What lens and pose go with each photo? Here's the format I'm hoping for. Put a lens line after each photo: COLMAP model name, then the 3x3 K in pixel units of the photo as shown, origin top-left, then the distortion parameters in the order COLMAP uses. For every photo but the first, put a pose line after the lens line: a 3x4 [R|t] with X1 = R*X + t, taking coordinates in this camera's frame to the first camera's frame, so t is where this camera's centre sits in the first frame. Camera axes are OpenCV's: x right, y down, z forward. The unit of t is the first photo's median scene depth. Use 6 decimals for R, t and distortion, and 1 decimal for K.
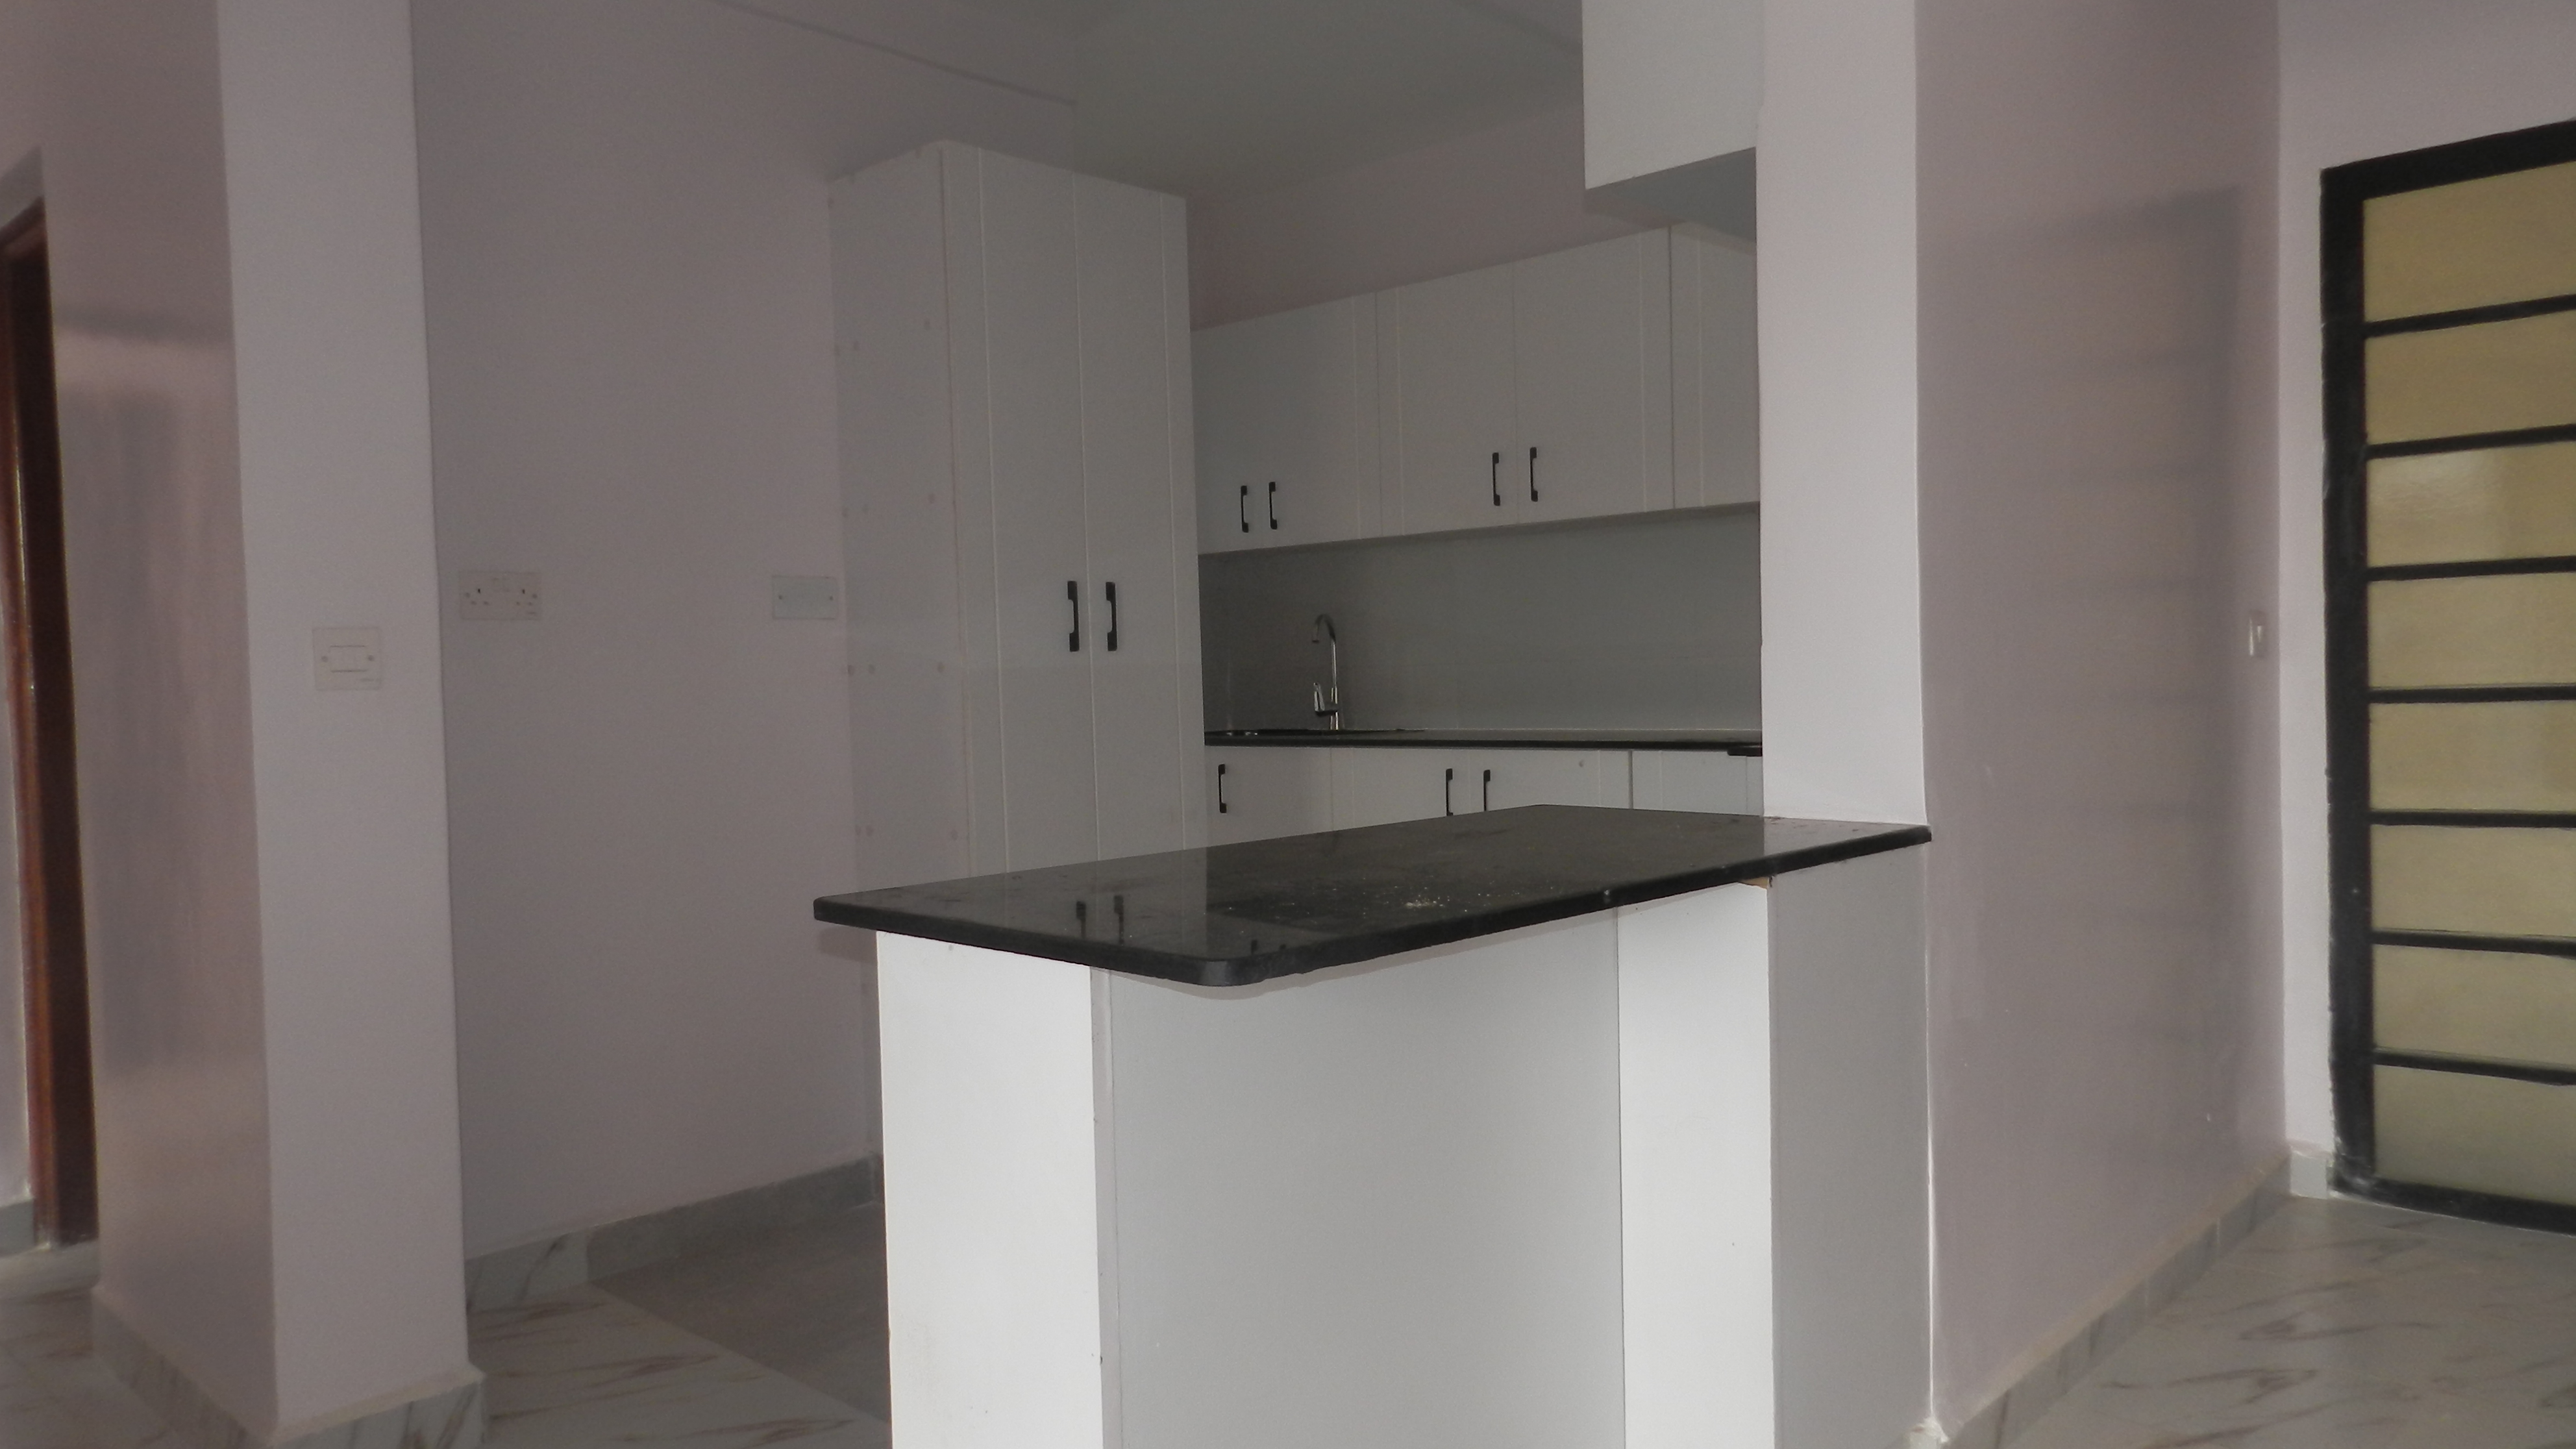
lens RADIAL K [[1775.3, 0, 1296.4], [0, 1775.3, 720.4], [0, 0, 1]] dist [0.024005, -0.008320]
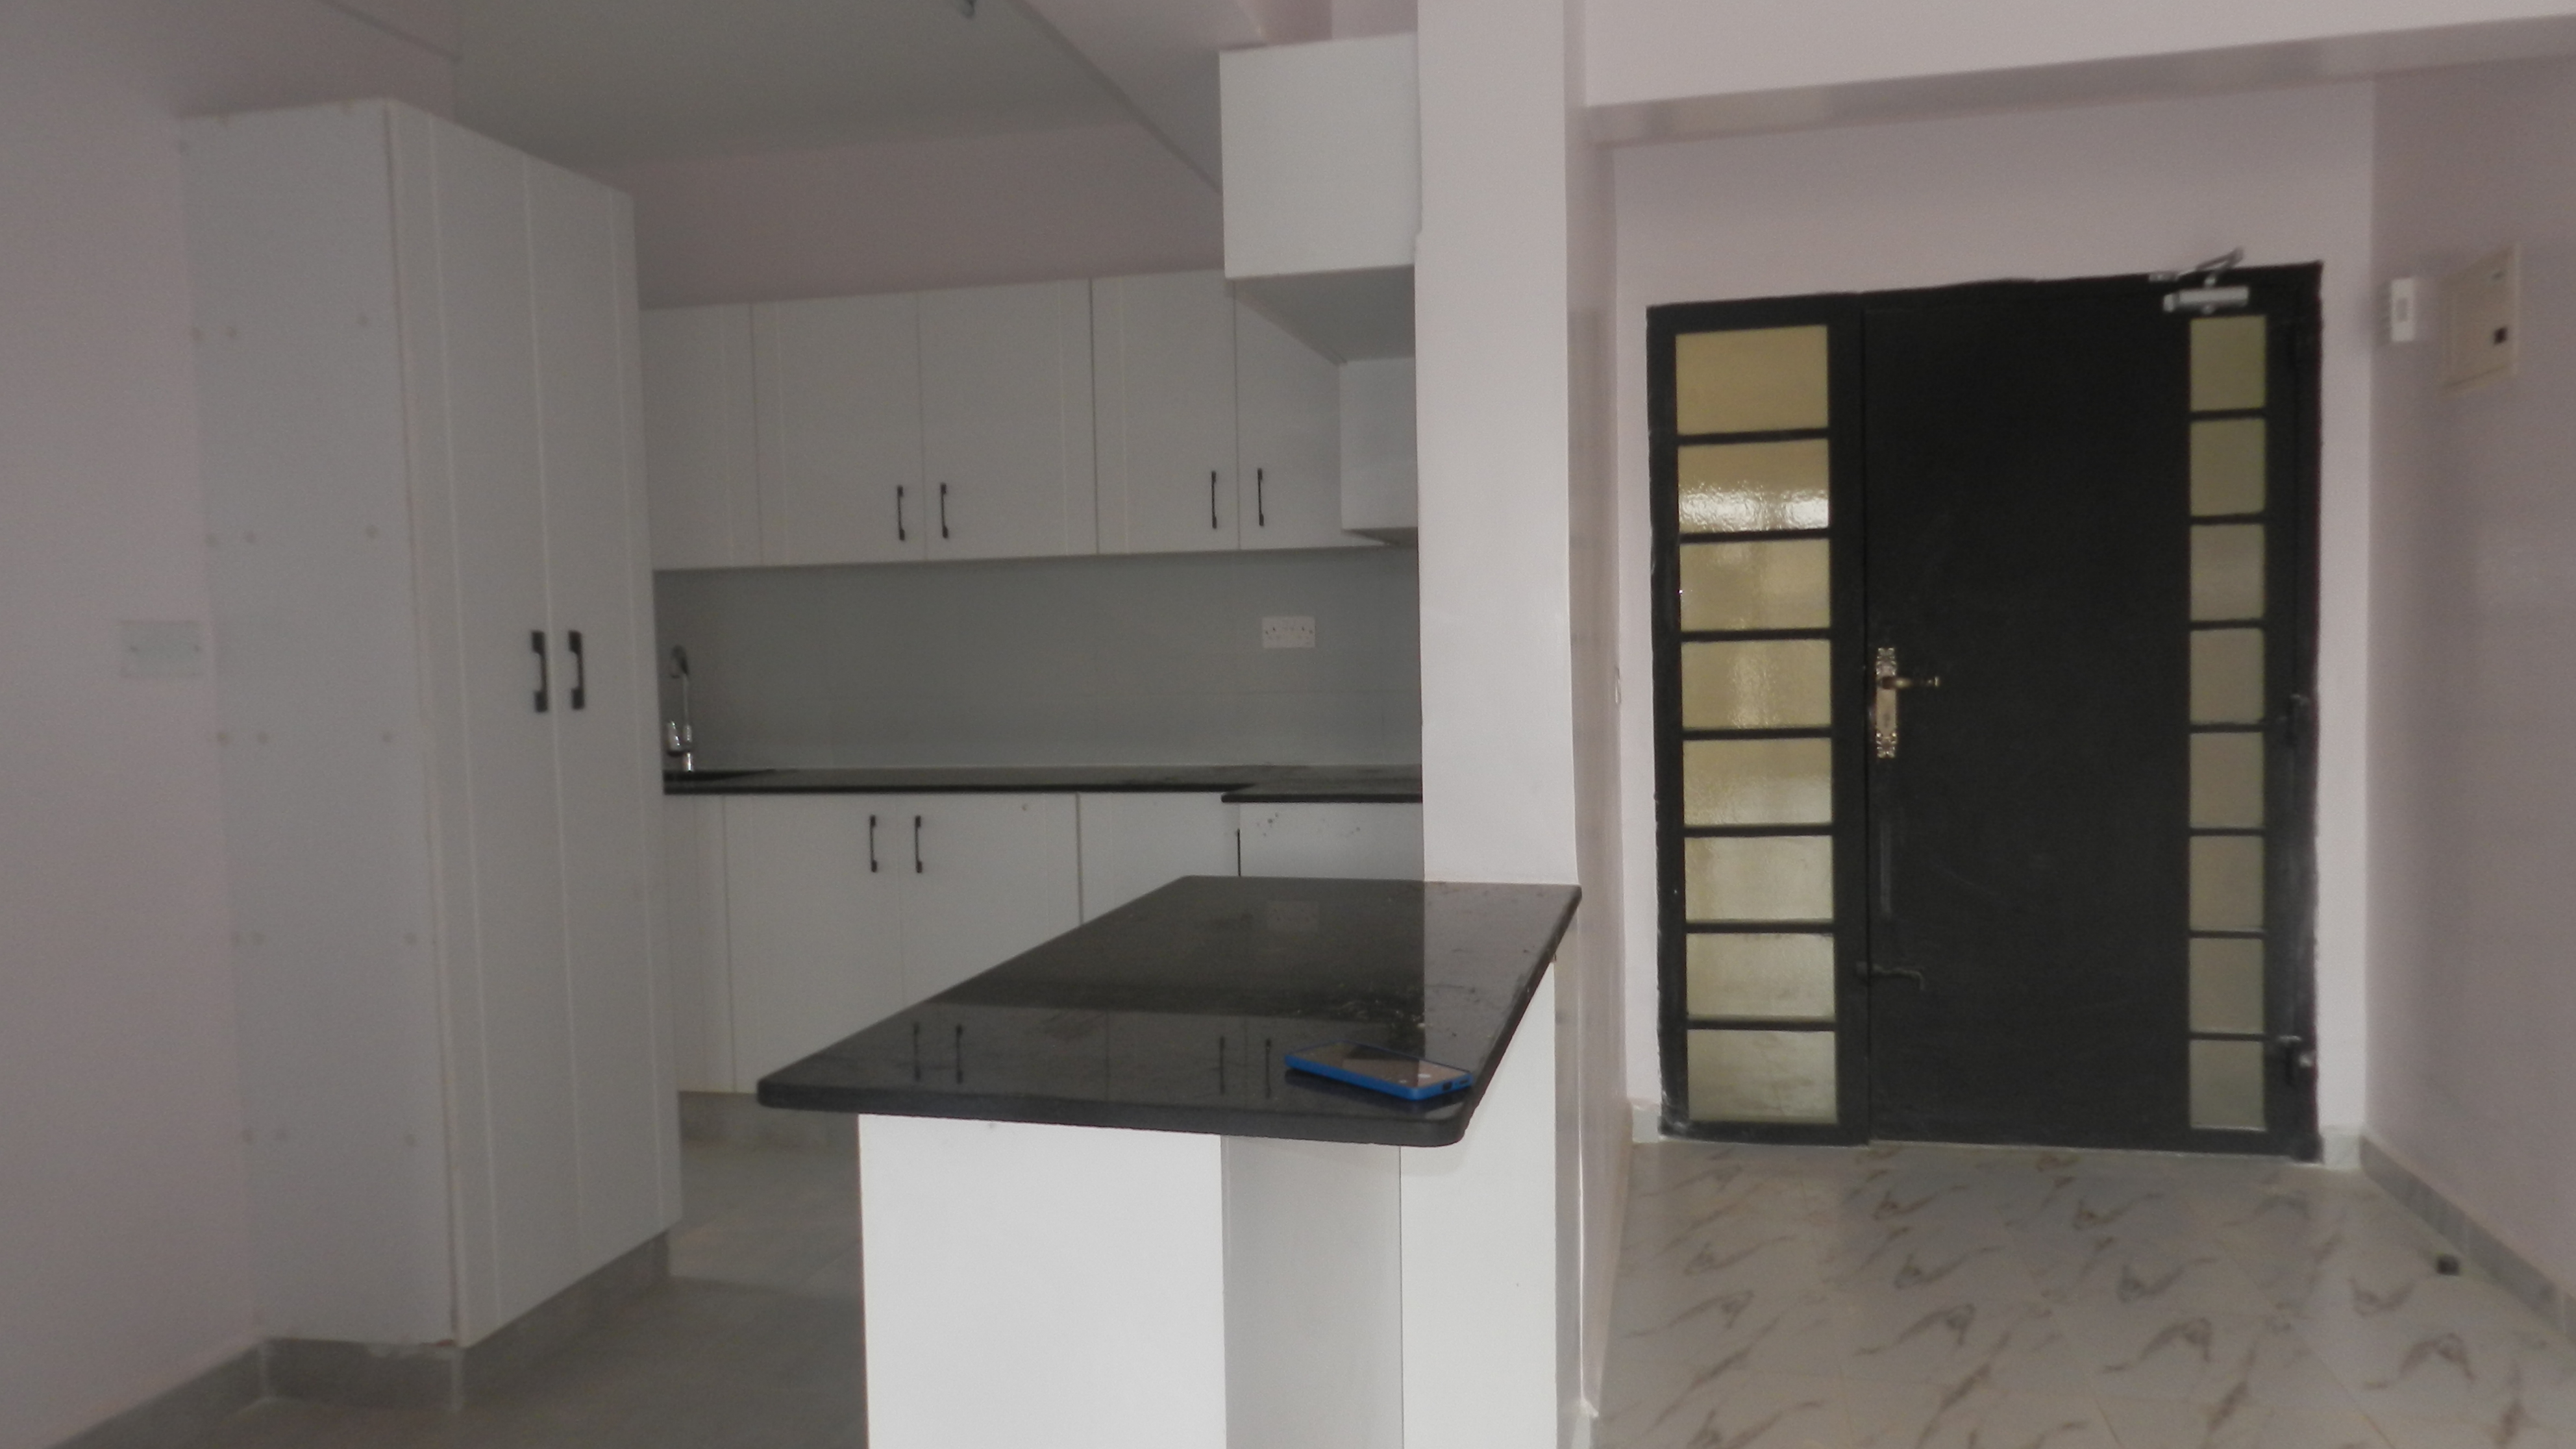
lens RADIAL K [[1775.3, 0, 1285.6], [0, 1775.3, 711.4], [0, 0, 1]] dist [0.024005, -0.008320]
pose [[0.861737, -0.016084, 0.507100, -0.262726], [0.012839, 0.999869, 0.009895, -0.045130], [-0.507192, -0.002016, 0.861831, 0.073772]]
